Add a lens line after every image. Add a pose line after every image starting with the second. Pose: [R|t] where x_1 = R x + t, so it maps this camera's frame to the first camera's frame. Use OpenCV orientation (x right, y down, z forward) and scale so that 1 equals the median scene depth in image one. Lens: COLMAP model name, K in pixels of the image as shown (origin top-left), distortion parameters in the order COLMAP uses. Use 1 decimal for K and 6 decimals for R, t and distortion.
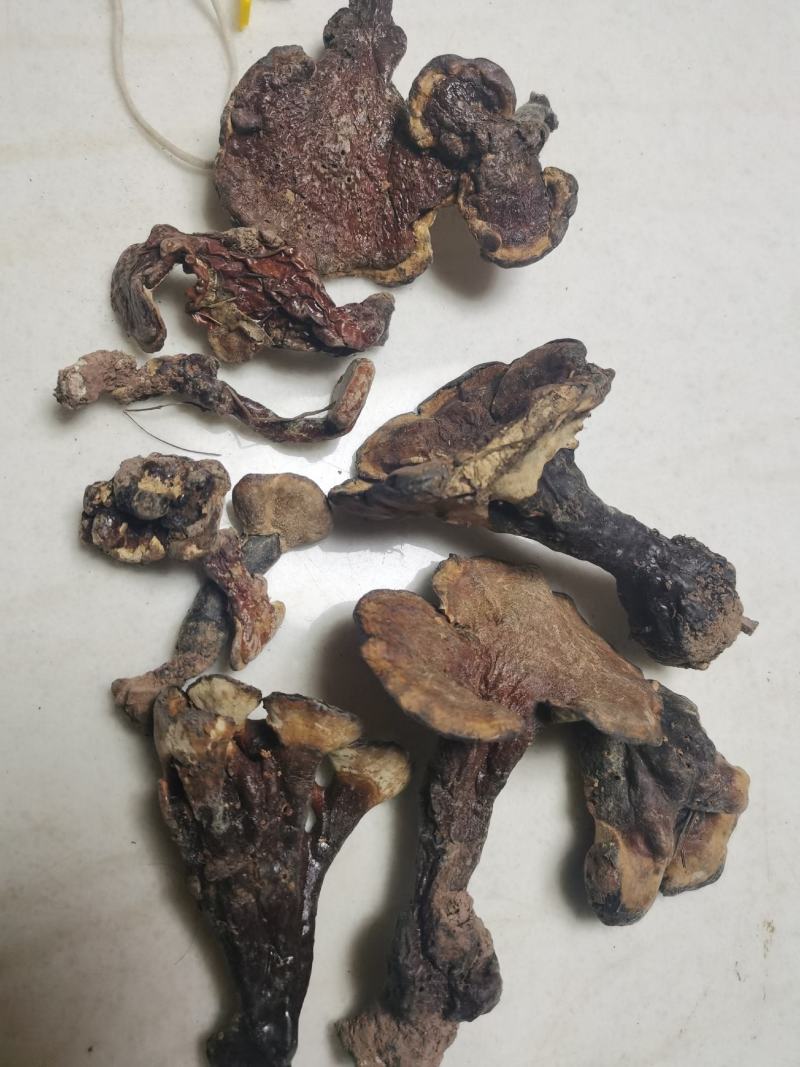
lens RADIAL K [[822.8, 0, 400.2], [0, 822.8, 533.1], [0, 0, 1]] dist [-0.007425, -0.014052]
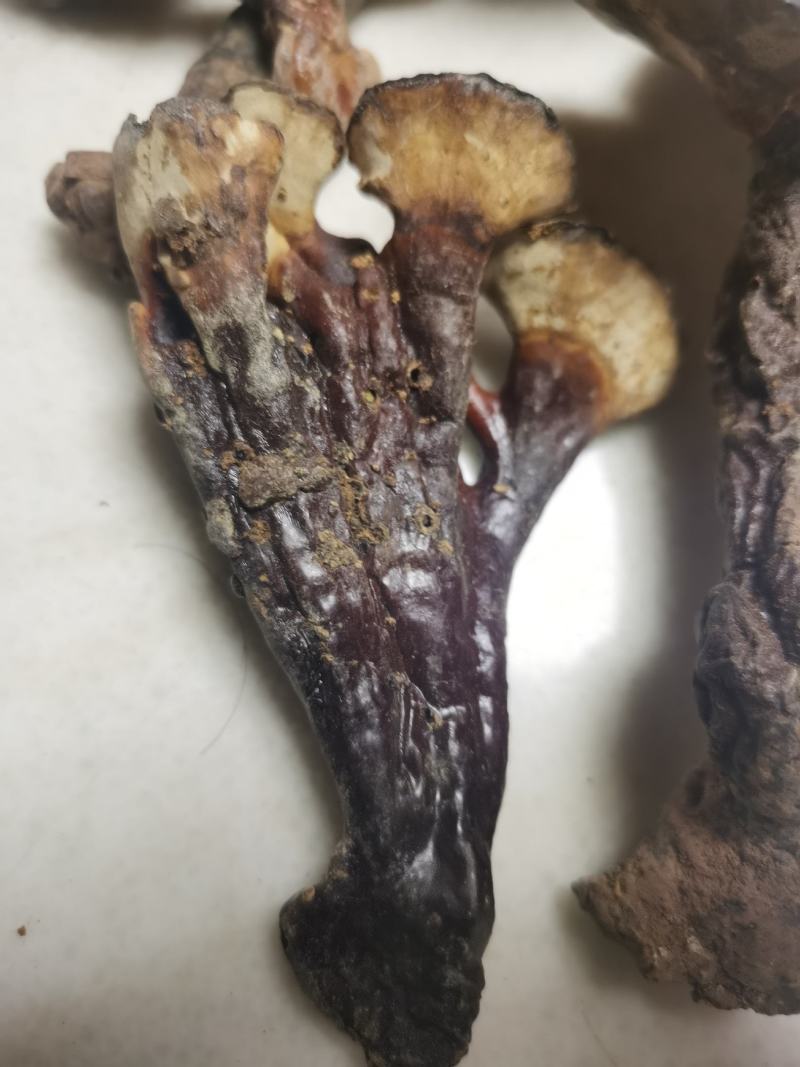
lens RADIAL K [[898.0, 0, 399.2], [0, 898.0, 533.4], [0, 0, 1]] dist [-0.057614, -0.009202]
pose [[0.986671, -0.095697, -0.131618, -0.096014], [0.085975, 0.993265, -0.077674, 0.470184], [0.138165, 0.065323, 0.988253, 0.543589]]
